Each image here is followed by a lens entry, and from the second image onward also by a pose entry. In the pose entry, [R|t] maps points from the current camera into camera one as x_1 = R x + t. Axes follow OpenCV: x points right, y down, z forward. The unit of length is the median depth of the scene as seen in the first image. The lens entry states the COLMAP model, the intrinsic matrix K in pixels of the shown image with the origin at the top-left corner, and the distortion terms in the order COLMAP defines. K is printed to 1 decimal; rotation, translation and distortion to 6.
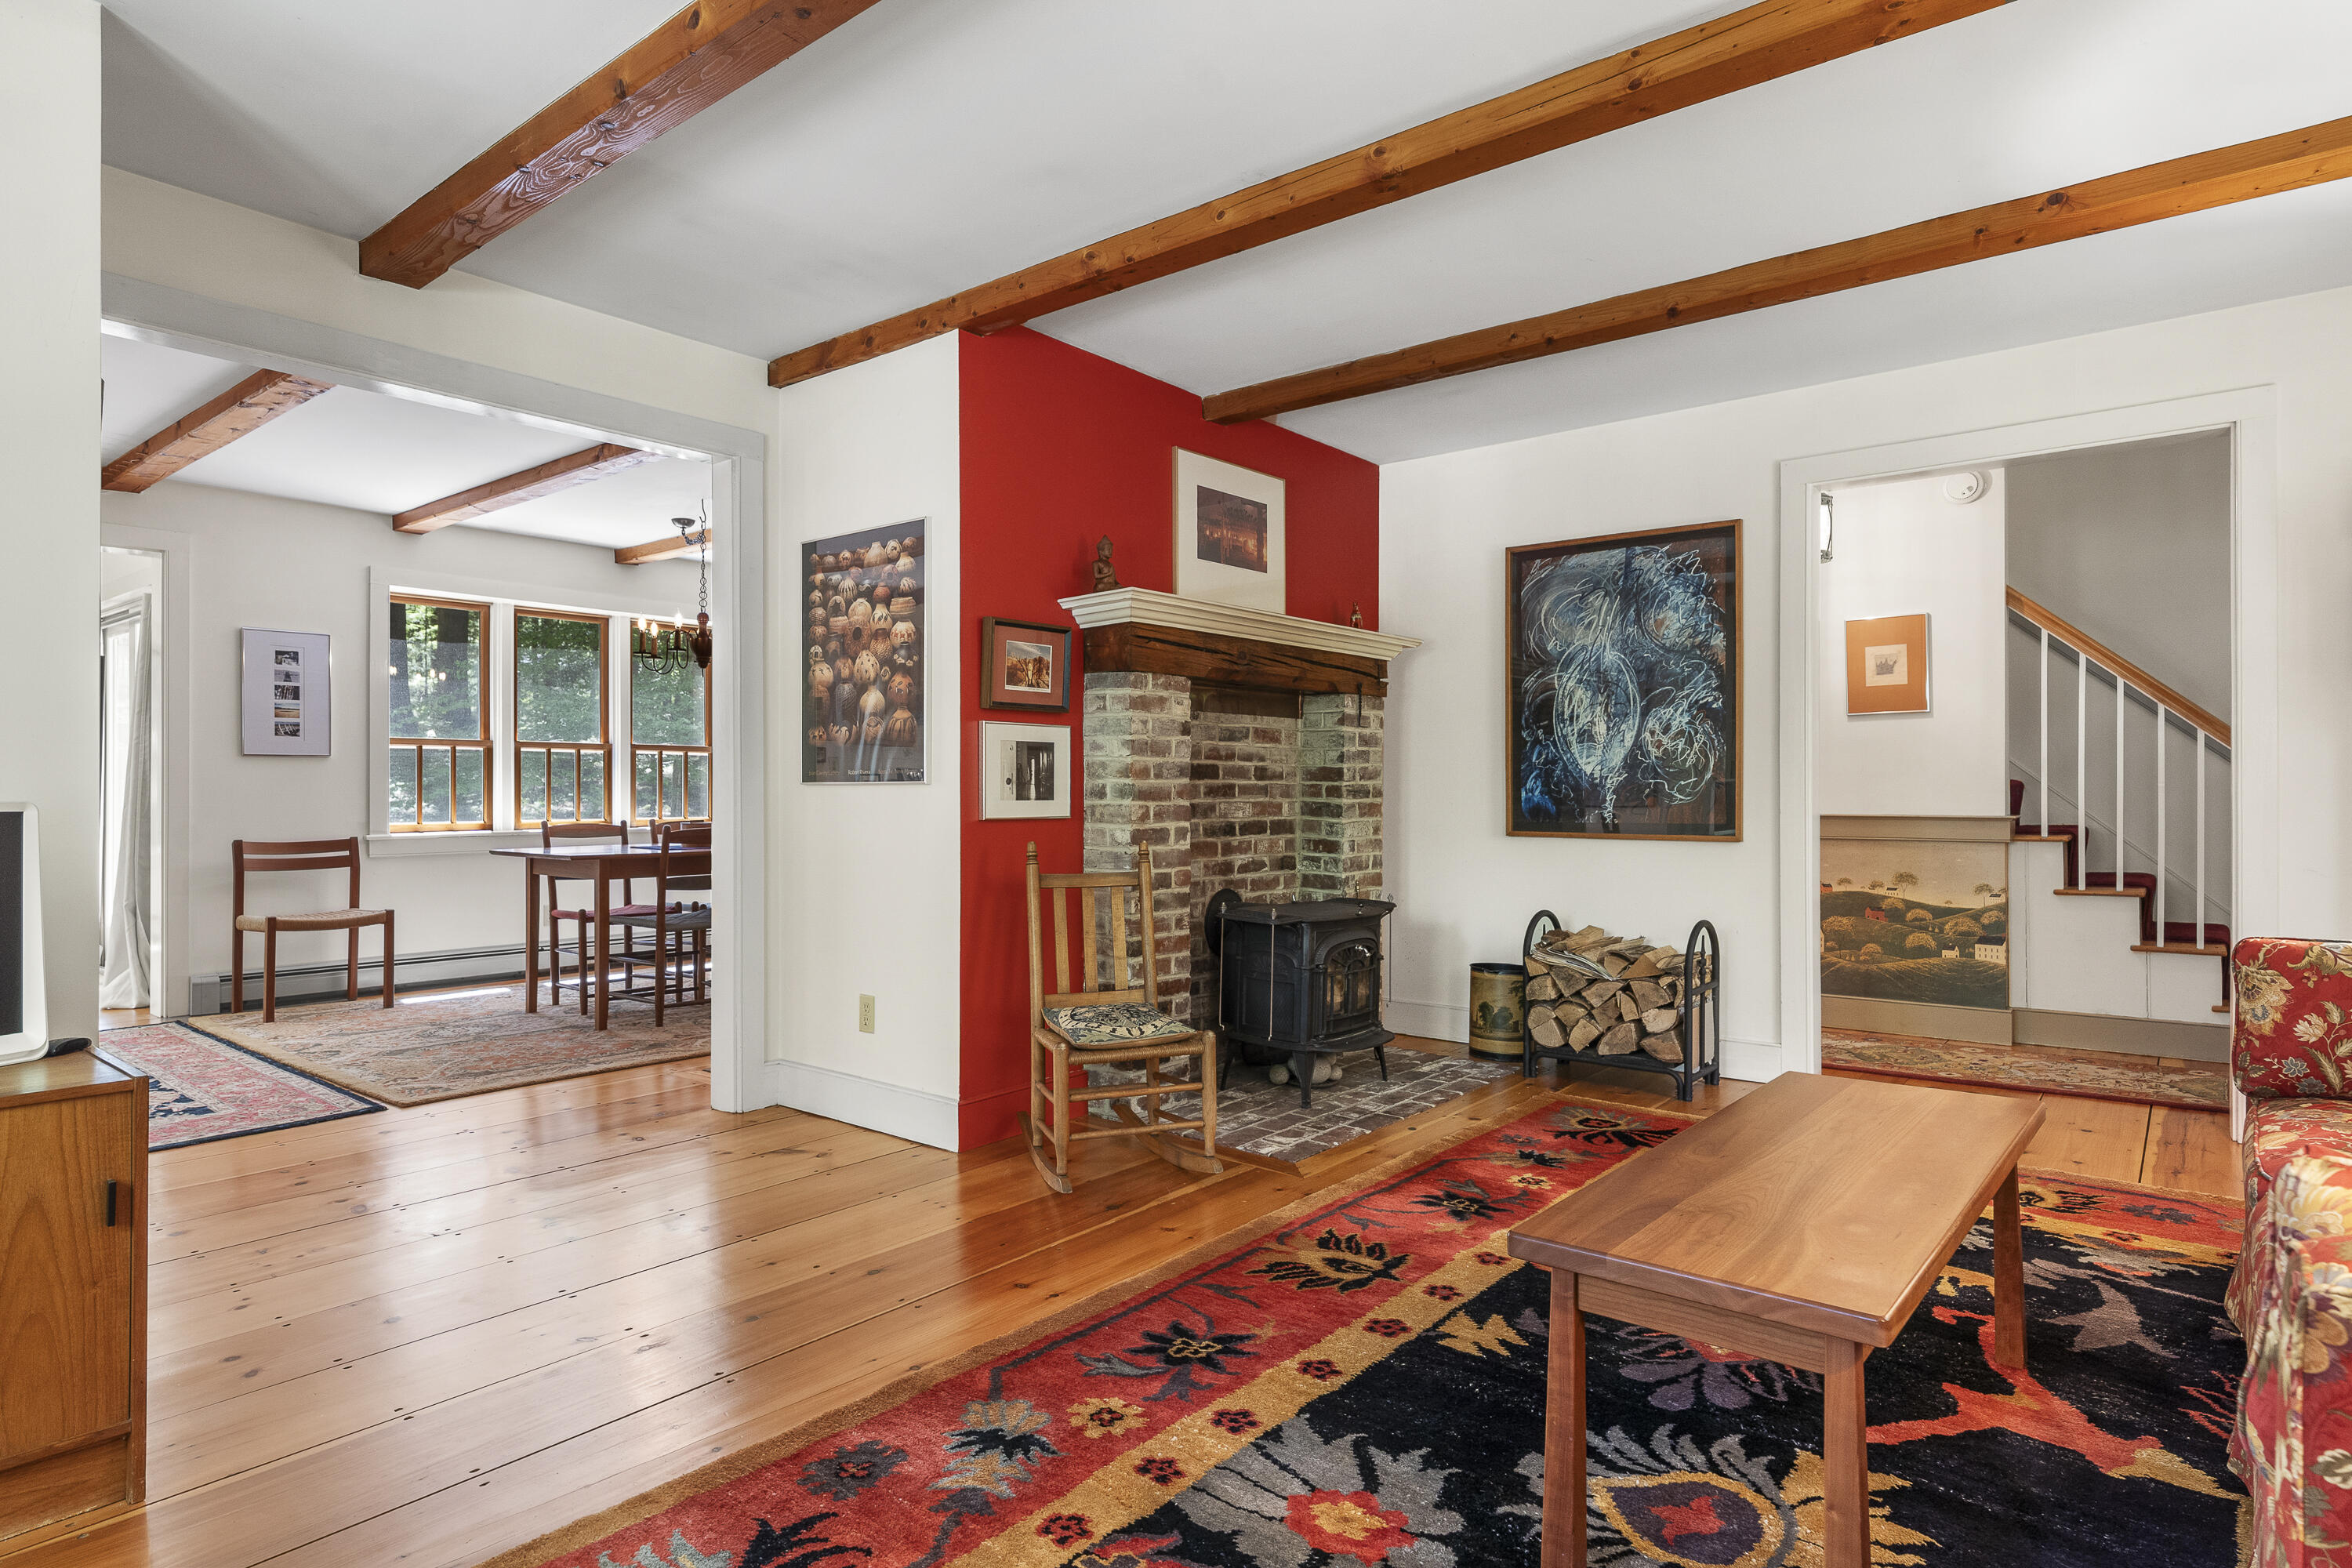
lens RADIAL K [[1292.8, 0, 1165.7], [0, 1292.8, 789.7], [0, 0, 1]] dist [-0.005807, 0.002844]
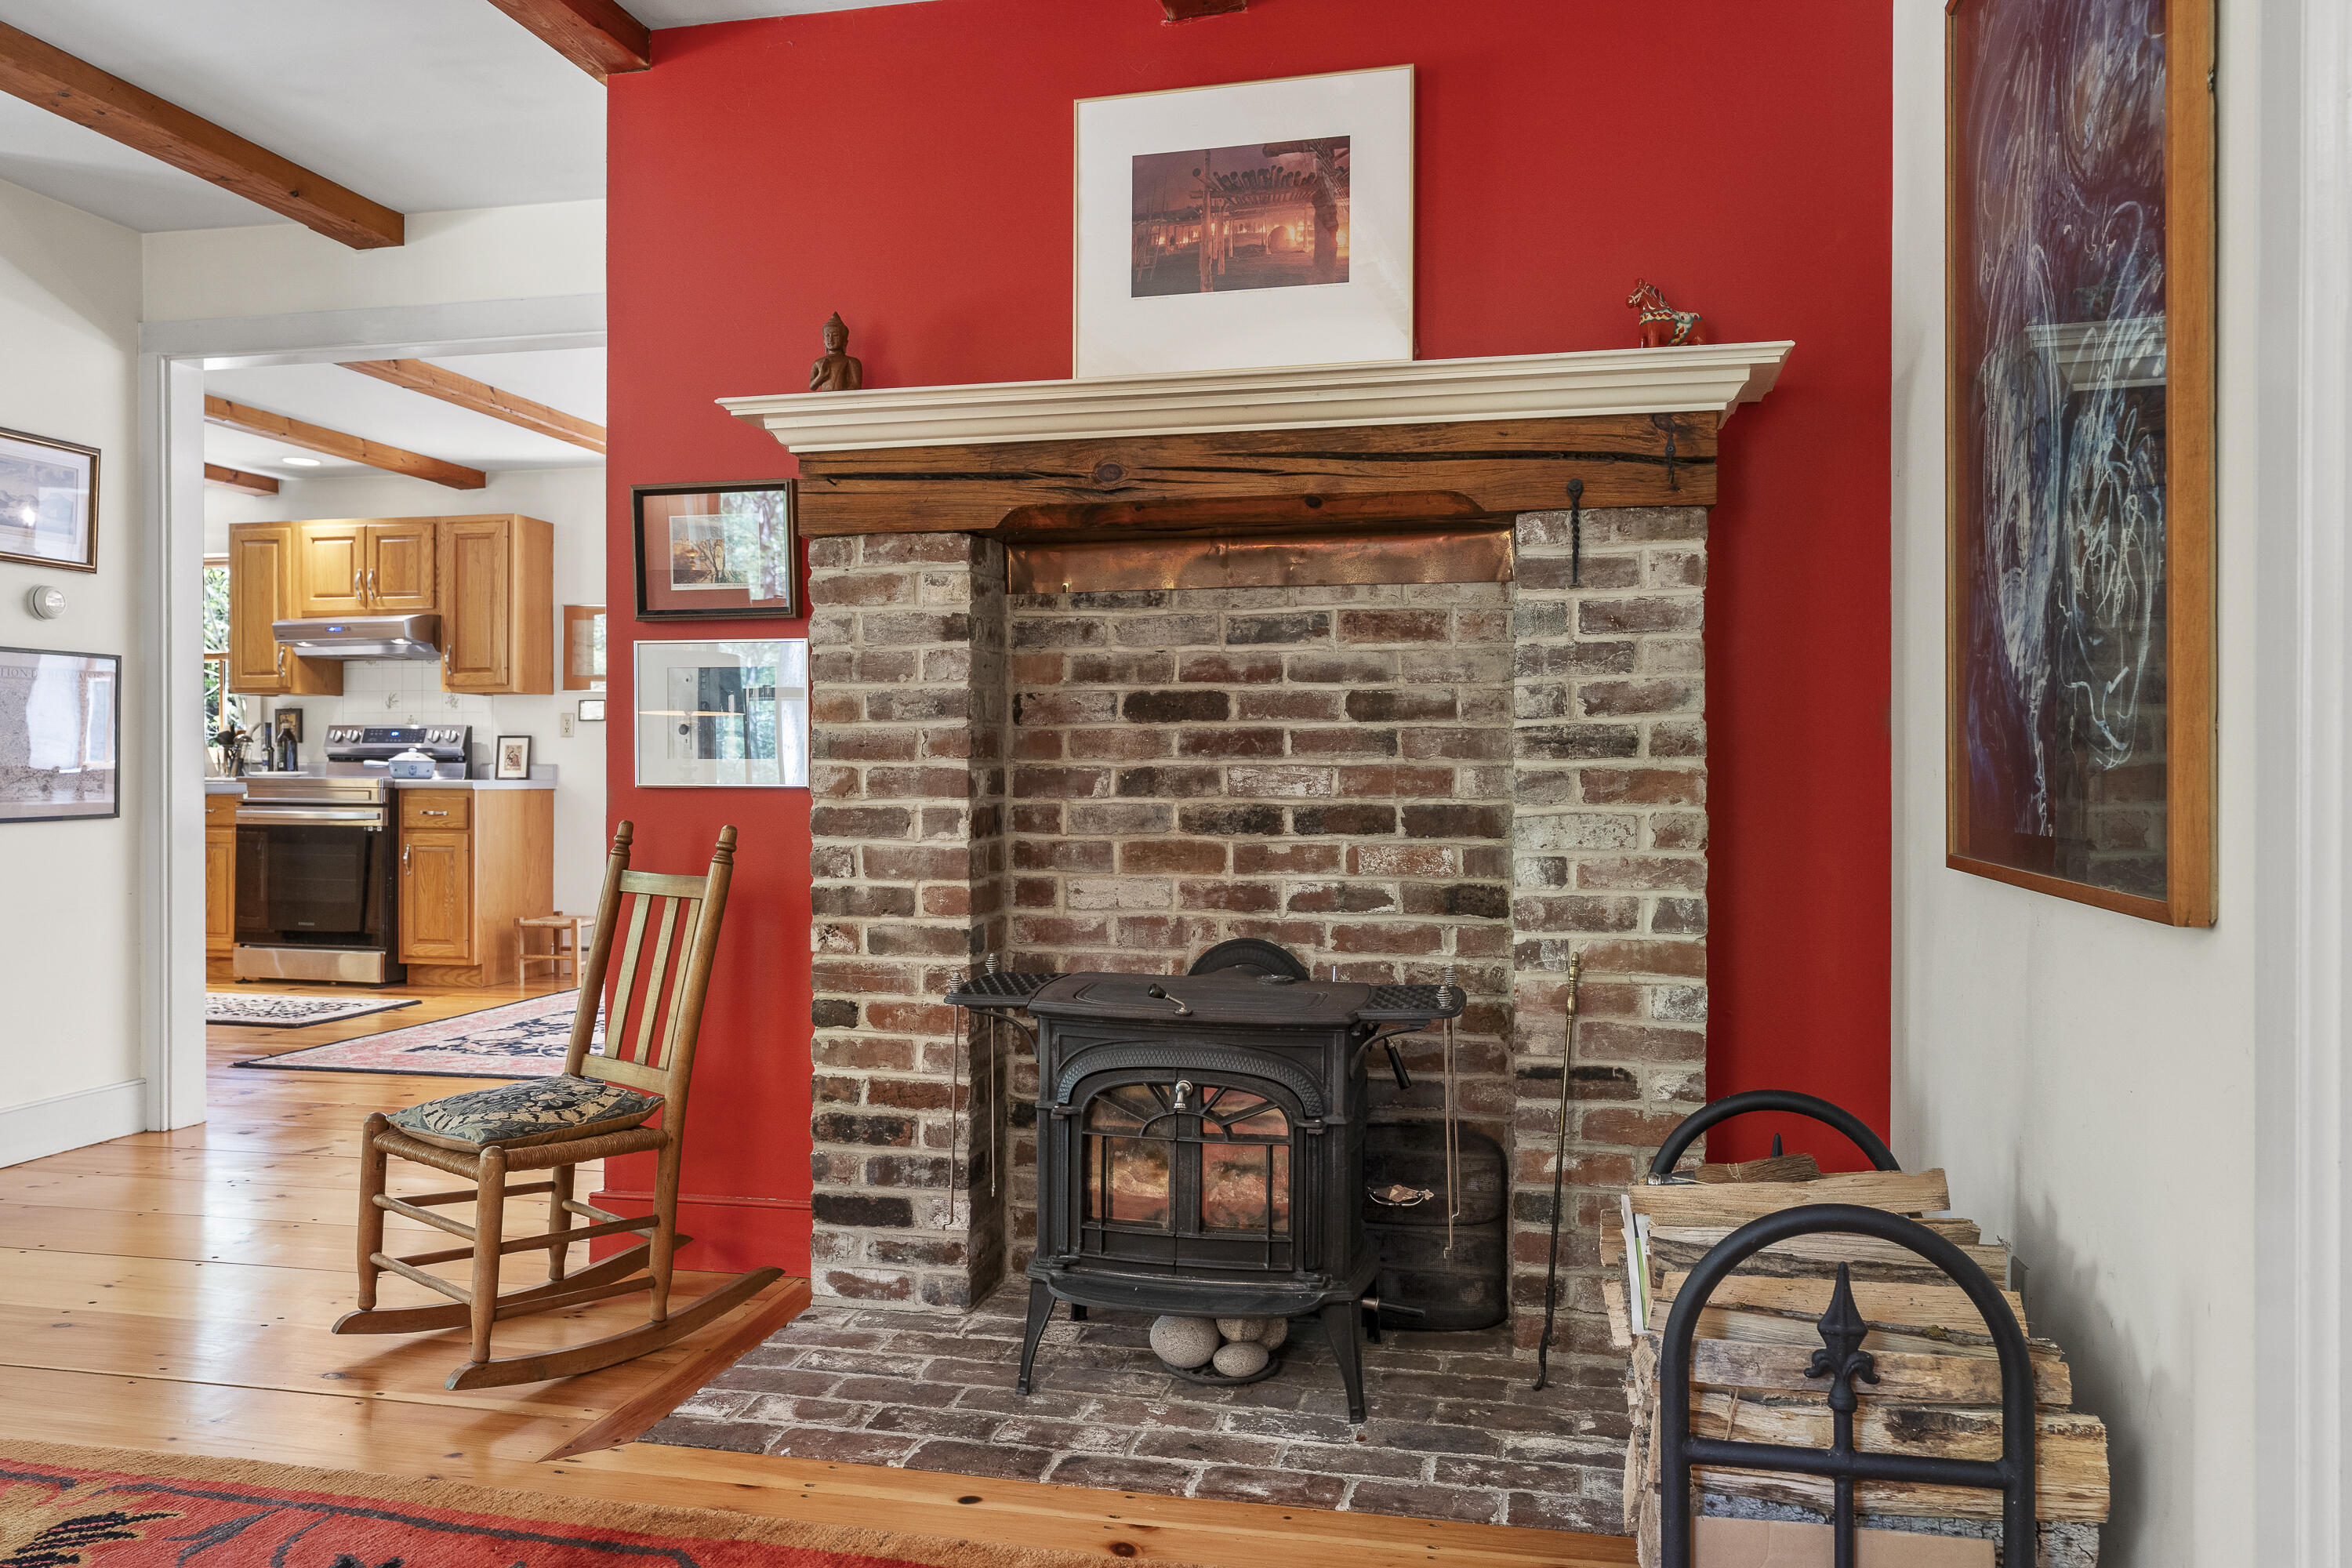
lens RADIAL K [[1727.5, 0, 1176.8], [0, 1727.5, 785.3], [0, 0, 1]] dist [0.001986, -0.000304]
pose [[0.441181, 0.008548, -0.897377, 0.710977], [-0.001112, 0.999959, 0.008979, 0.012559], [0.897417, -0.002964, 0.441173, 0.763077]]
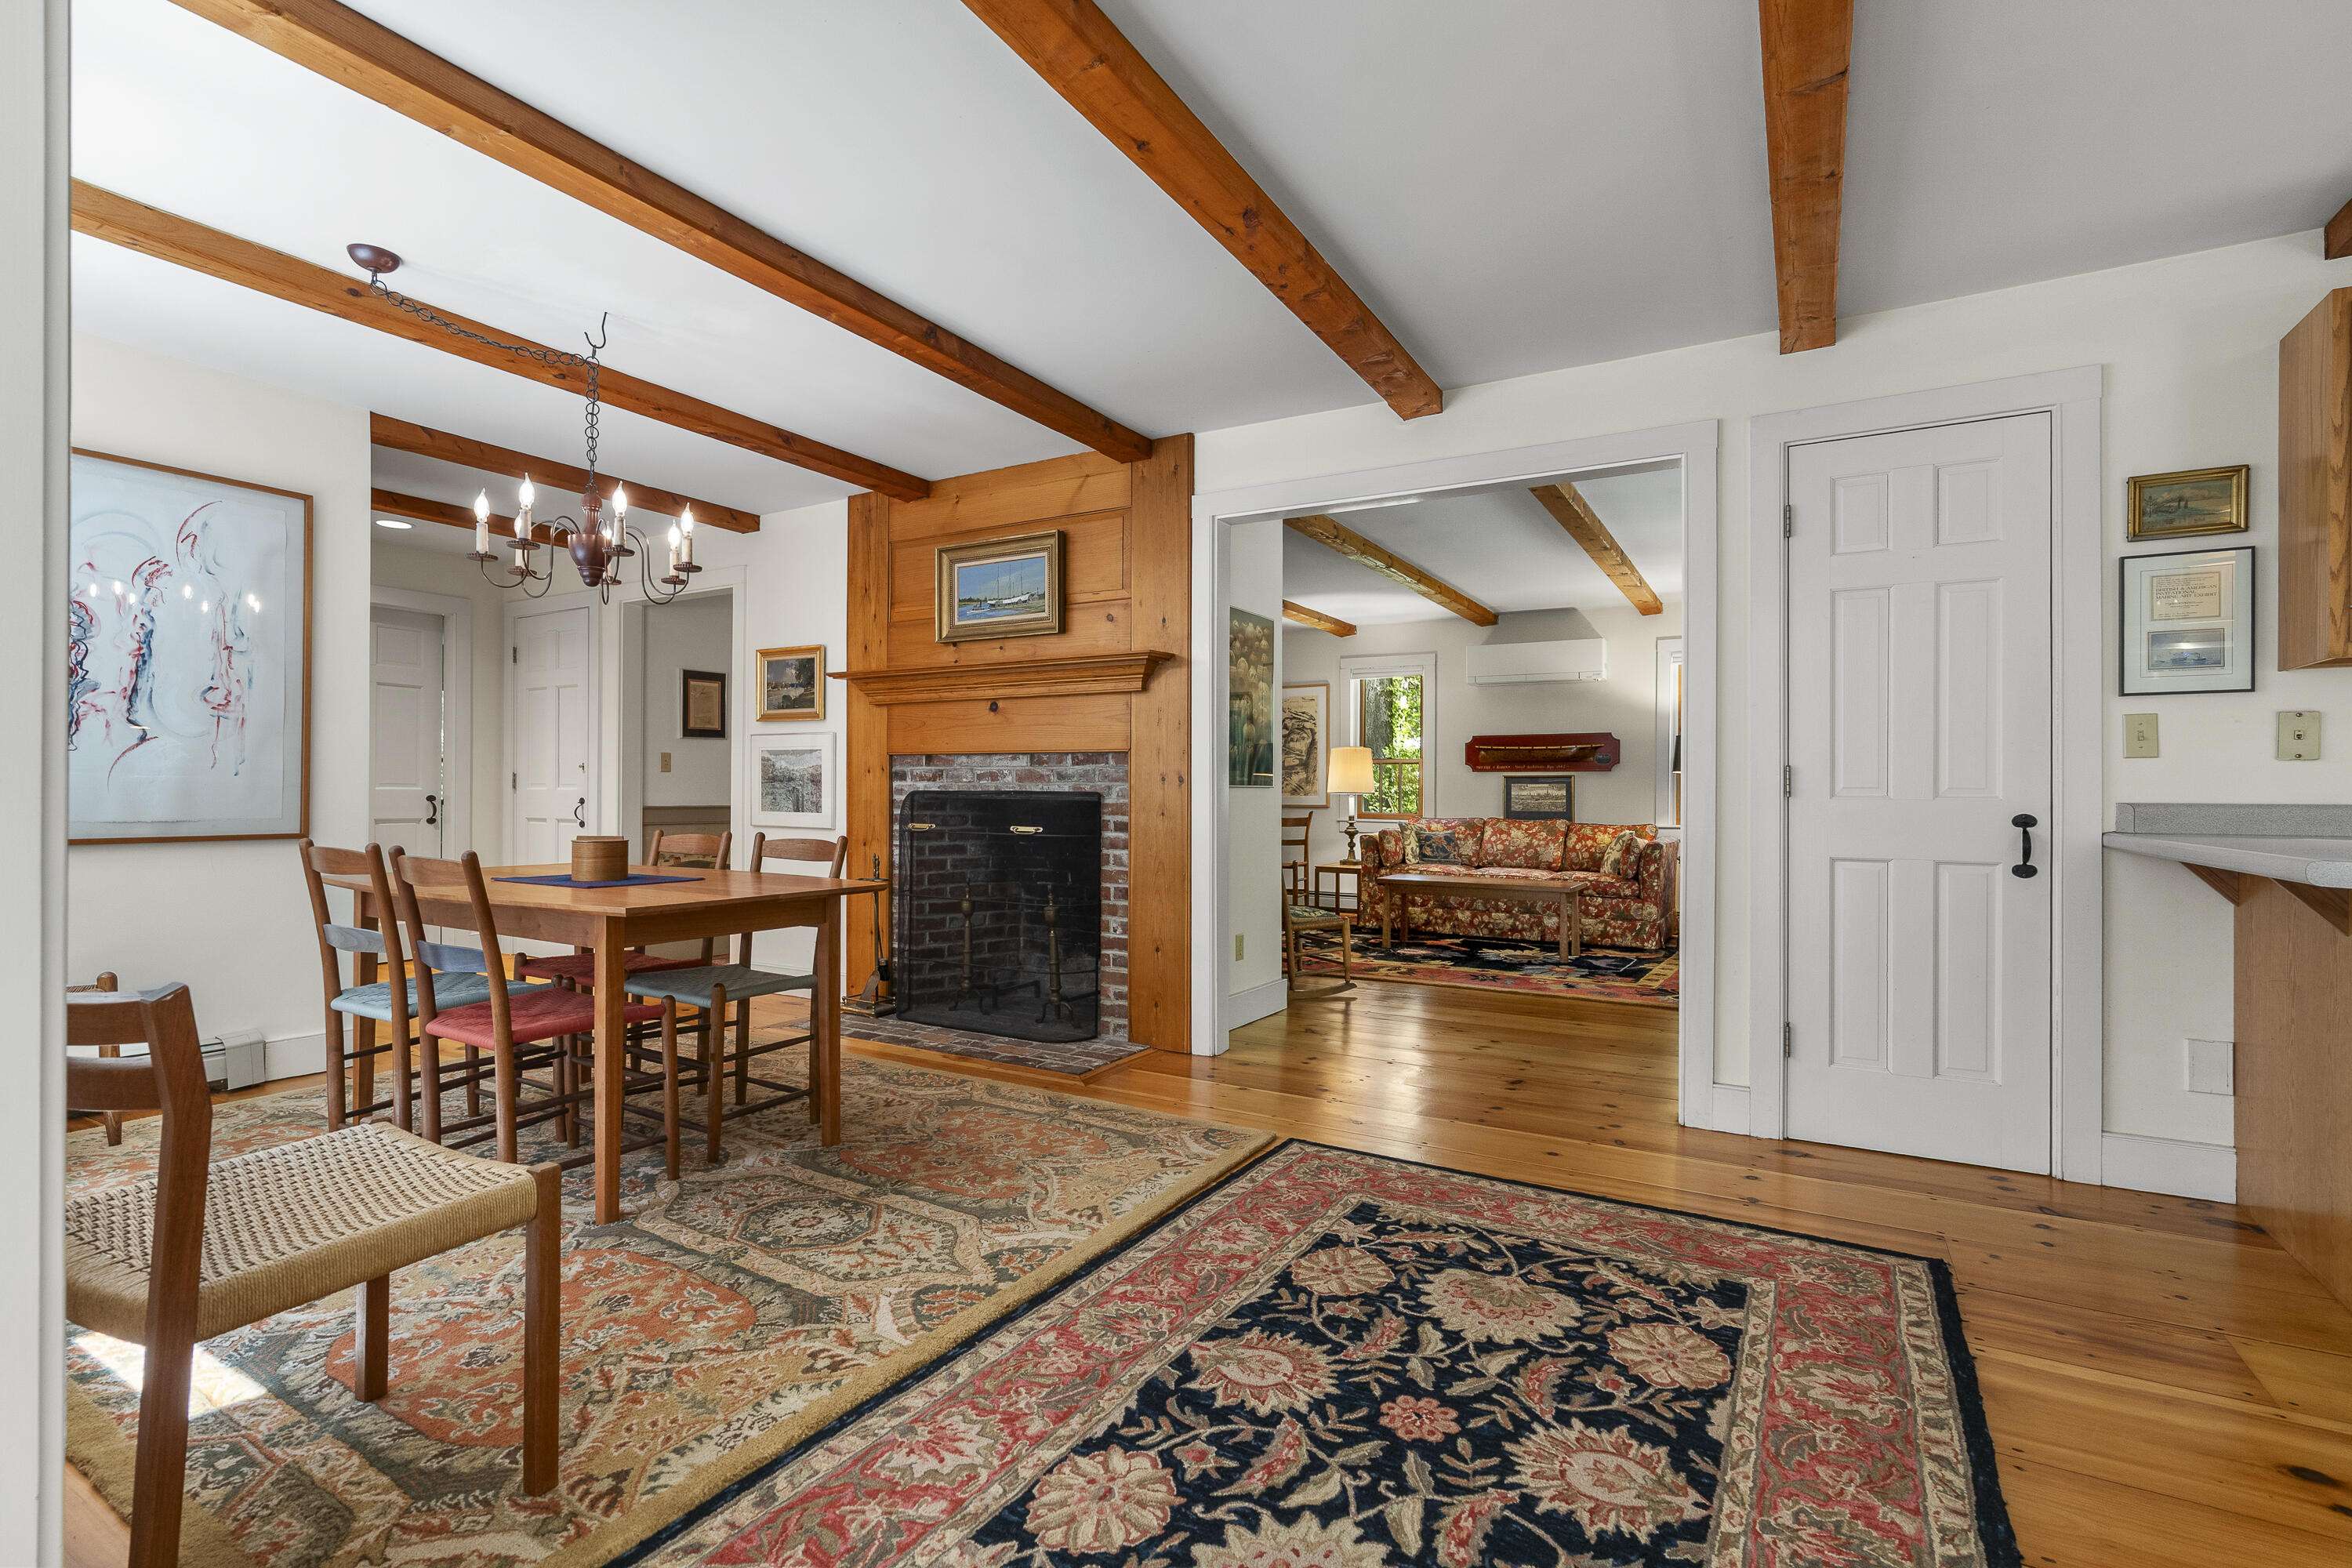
lens RADIAL K [[1081.7, 0, 1169.5], [0, 1081.7, 787.3], [0, 0, 1]] dist [-0.003009, 0.001792]
pose [[-0.153941, 0.002610, 0.988077, -1.336424], [-0.010133, 0.999940, -0.004220, 0.001875], [-0.988028, -0.010661, -0.153906, 1.198042]]
